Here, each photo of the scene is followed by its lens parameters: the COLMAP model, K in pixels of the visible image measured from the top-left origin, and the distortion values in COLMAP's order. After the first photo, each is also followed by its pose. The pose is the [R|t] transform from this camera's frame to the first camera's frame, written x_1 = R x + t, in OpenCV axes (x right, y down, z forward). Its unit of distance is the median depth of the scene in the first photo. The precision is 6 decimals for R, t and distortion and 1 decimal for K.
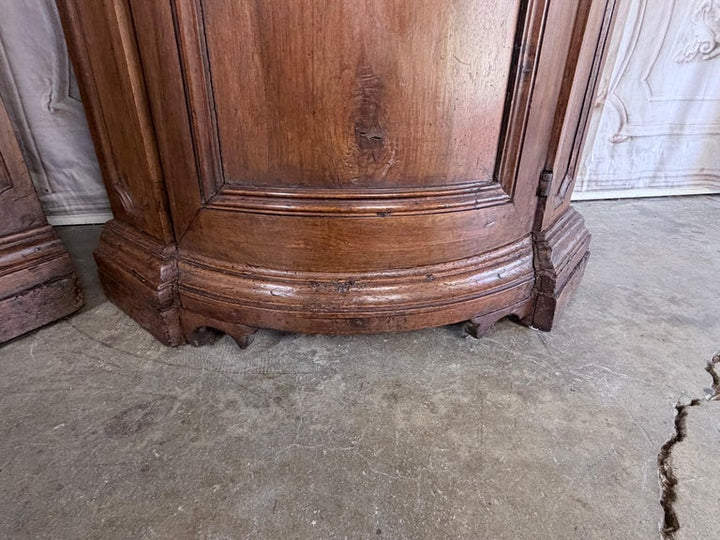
lens RADIAL K [[411.0, 0, 347.0], [0, 411.0, 265.4], [0, 0, 1]] dist [-0.001618, 0.001177]
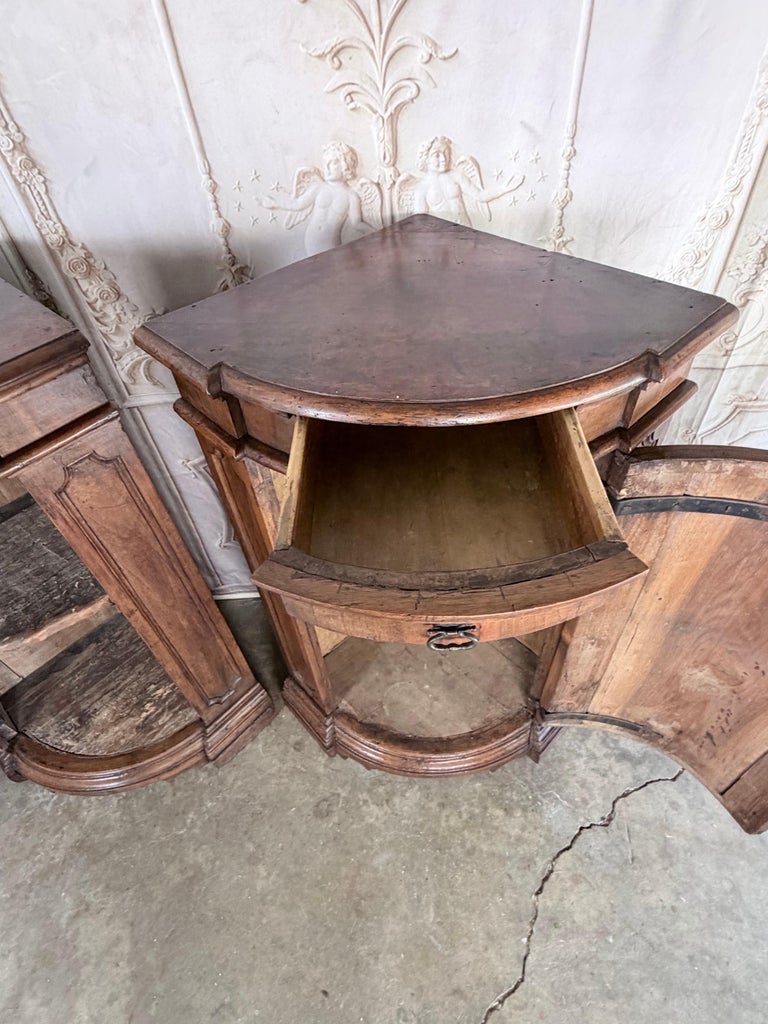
lens RADIAL K [[553.9, 0, 385.4], [0, 553.9, 503.1], [0, 0, 1]] dist [0.000199, -0.000713]
pose [[0.991003, 0.039883, -0.127760, 0.114969], [0.004534, 0.944018, 0.329862, -1.890751], [0.133764, -0.327474, 0.935344, -1.066578]]
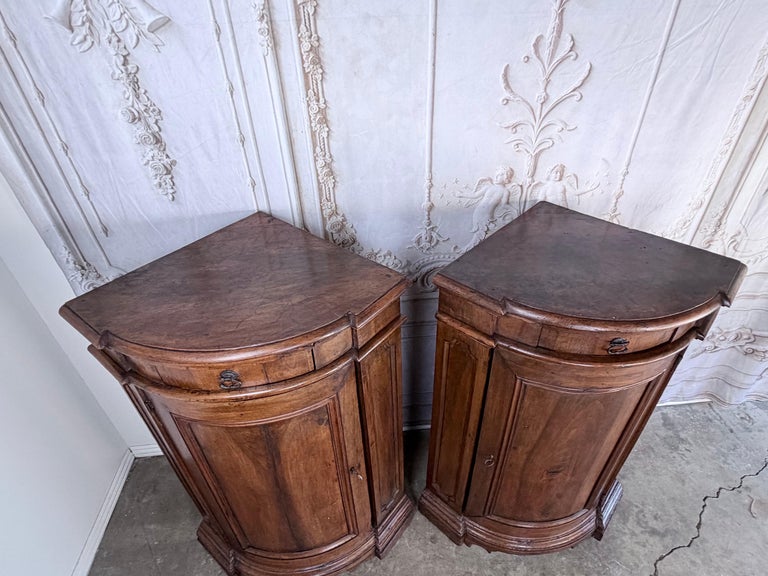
lens RADIAL K [[438.4, 0, 393.6], [0, 438.4, 290.5], [0, 0, 1]] dist [-0.001618, 0.001177]
pose [[0.999268, 0.013259, -0.035884, -0.833116], [-0.006352, 0.982499, 0.186159, -2.152563], [0.037724, -0.185795, 0.981864, -1.679088]]
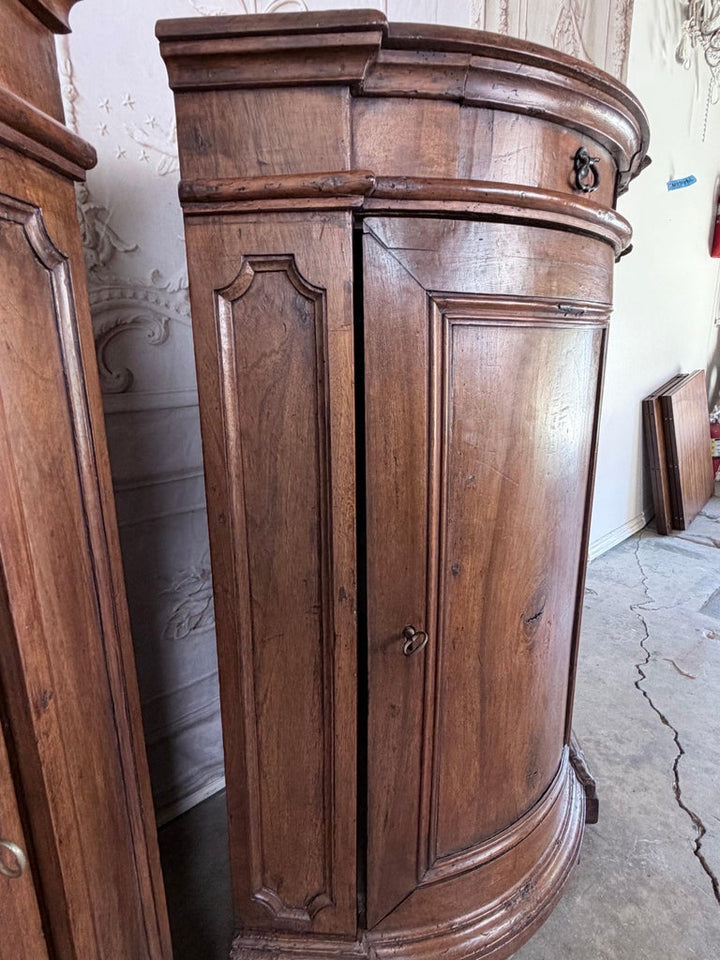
lens RADIAL K [[548.0, 0, 363.4], [0, 548.0, 470.1], [0, 0, 1]] dist [-0.001618, 0.001177]
pose [[0.811667, -0.138433, 0.567479, -1.049138], [0.267028, 0.951991, -0.149699, -0.939833], [-0.519512, 0.273039, 0.809665, -0.365798]]
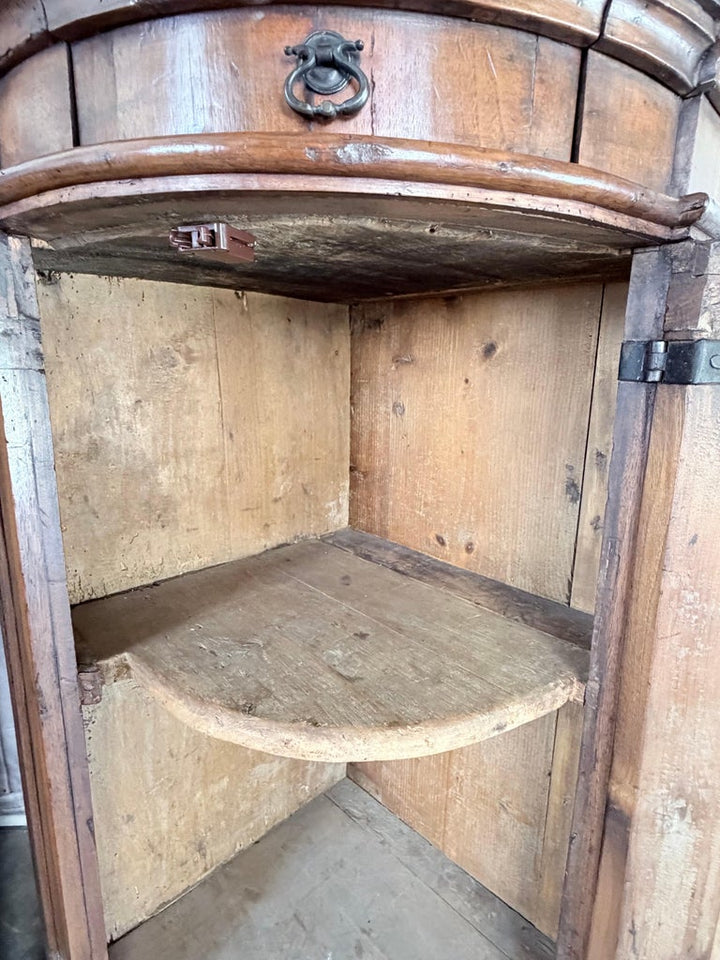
lens RADIAL K [[519.3, 0, 363.1], [0, 519.3, 468.3], [0, 0, 1]] dist [0.000199, -0.000713]
pose [[0.995200, 0.029247, -0.093390, 0.162450], [-0.052745, 0.964128, -0.260143, -1.038160], [0.082431, 0.263820, 0.961043, -0.267207]]
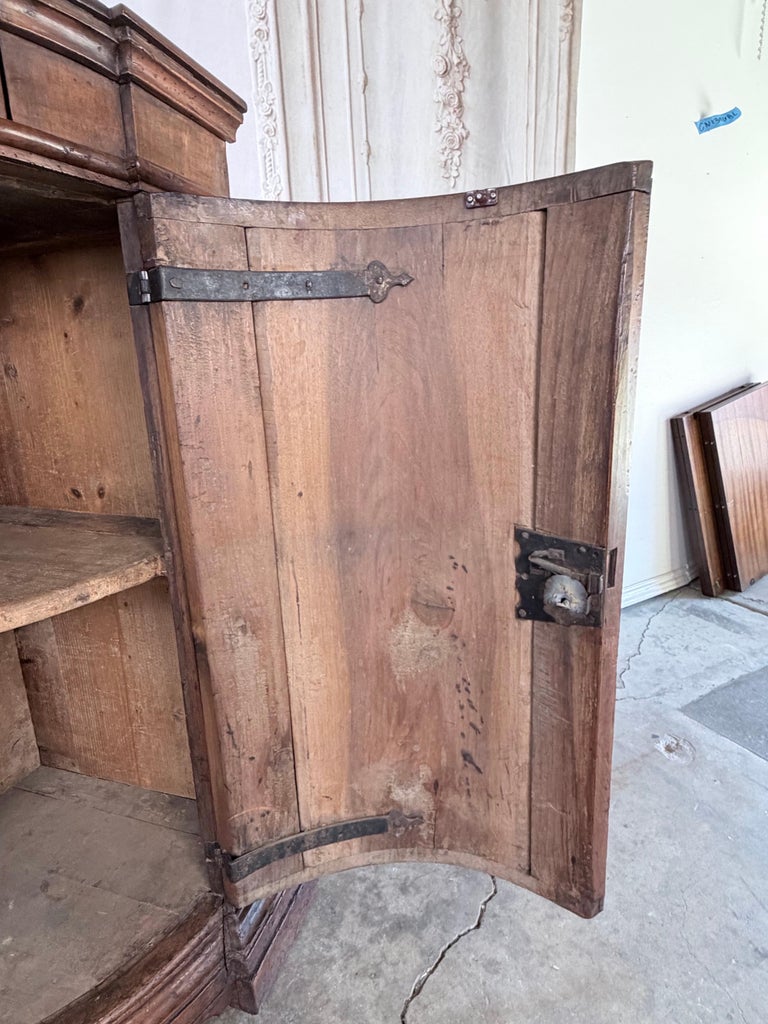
lens RADIAL K [[553.9, 0, 383.4], [0, 553.9, 503.9], [0, 0, 1]] dist [0.000199, -0.000713]
pose [[0.931019, -0.121059, 0.344308, 0.522806], [0.198559, 0.959565, -0.199523, -0.699902], [-0.306232, 0.254125, 0.917411, -0.562196]]
